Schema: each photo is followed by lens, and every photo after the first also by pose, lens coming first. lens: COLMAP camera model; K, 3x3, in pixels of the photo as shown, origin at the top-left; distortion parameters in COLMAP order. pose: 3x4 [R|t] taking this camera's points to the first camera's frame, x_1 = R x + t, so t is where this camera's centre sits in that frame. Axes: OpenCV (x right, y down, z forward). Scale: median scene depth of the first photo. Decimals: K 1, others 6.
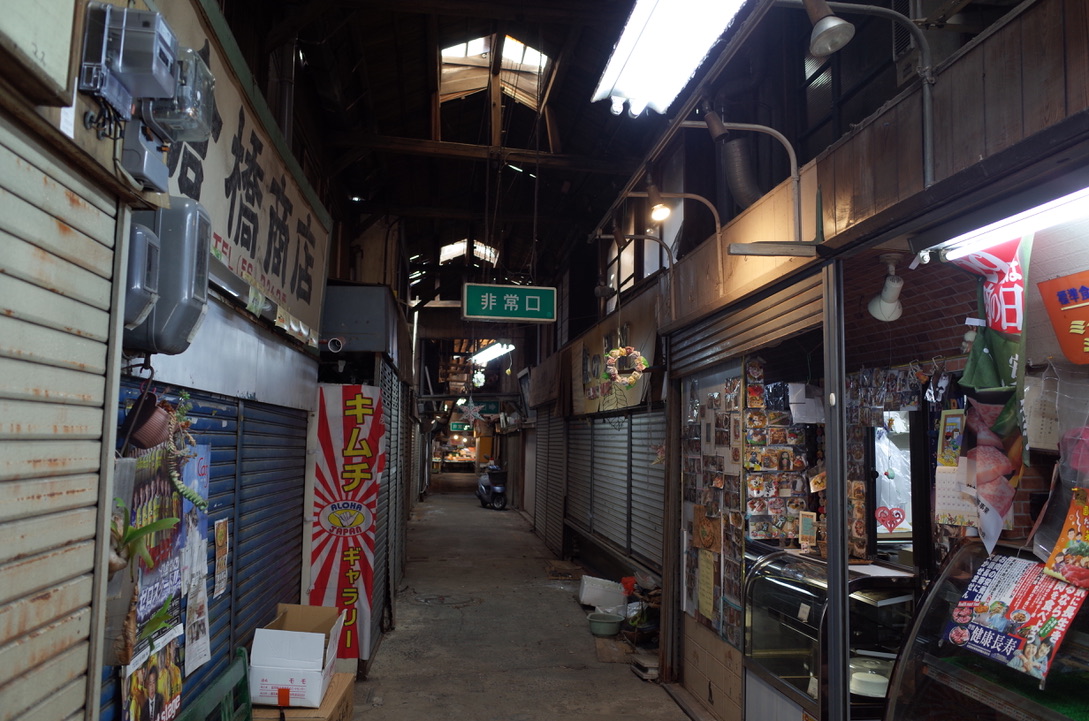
lens RADIAL K [[847.9, 0, 545.9], [0, 847.9, 358.4], [0, 0, 1]] dist [-0.062364, 0.058062]
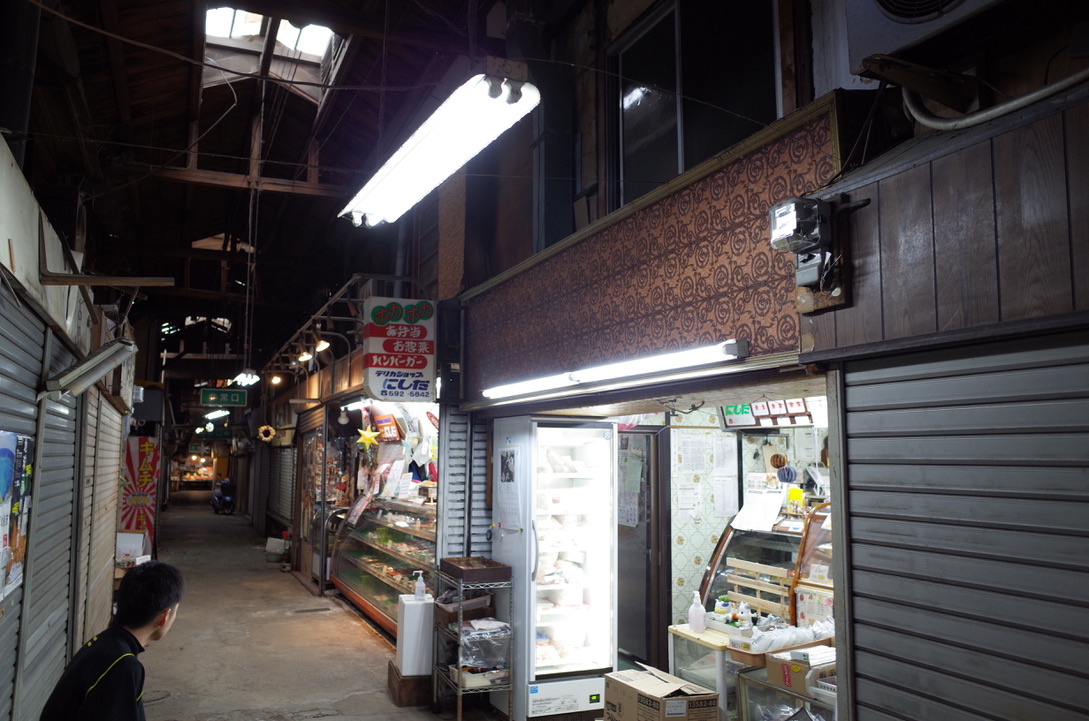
lens RADIAL K [[847.9, 0, 540.4], [0, 847.9, 354.5], [0, 0, 1]] dist [-0.062364, 0.058062]
pose [[0.960019, 0.022597, 0.279021, 0.125867], [-0.015541, 0.999502, -0.027473, -0.125541], [-0.279503, 0.022038, 0.959892, -1.220839]]
